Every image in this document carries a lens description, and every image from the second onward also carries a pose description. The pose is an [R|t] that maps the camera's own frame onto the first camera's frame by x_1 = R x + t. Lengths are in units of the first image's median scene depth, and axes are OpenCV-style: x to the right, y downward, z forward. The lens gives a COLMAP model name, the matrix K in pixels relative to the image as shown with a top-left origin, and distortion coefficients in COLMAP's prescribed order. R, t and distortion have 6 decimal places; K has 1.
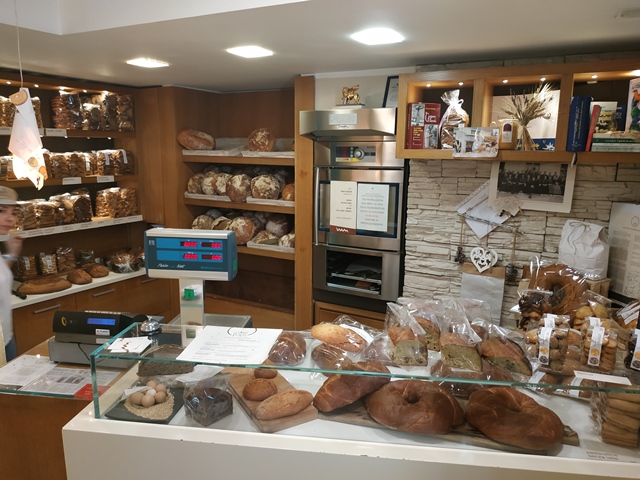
lens RADIAL K [[455.3, 0, 319.3], [0, 455.3, 239.3], [0, 0, 1]] dist [-0.037260, -0.001785]
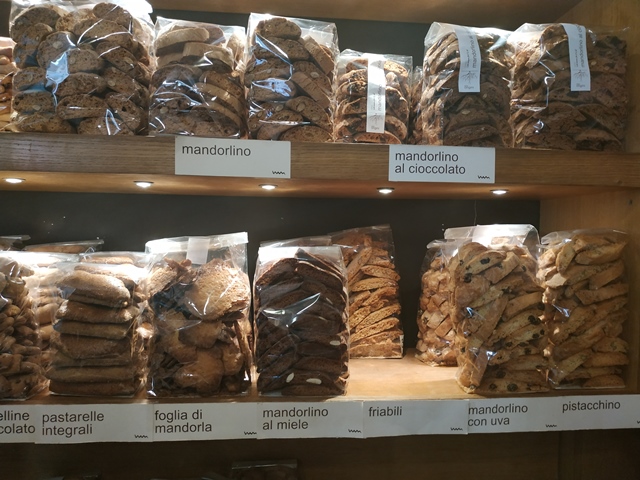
lens RADIAL K [[455.3, 0, 320.0], [0, 455.3, 239.3], [0, 0, 1]] dist [-0.037260, -0.001785]
pose [[0.559930, 0.028424, -0.828052, -0.342367], [-0.159694, 0.984374, -0.074195, -0.082570], [0.813005, 0.173779, 0.555719, 0.837850]]
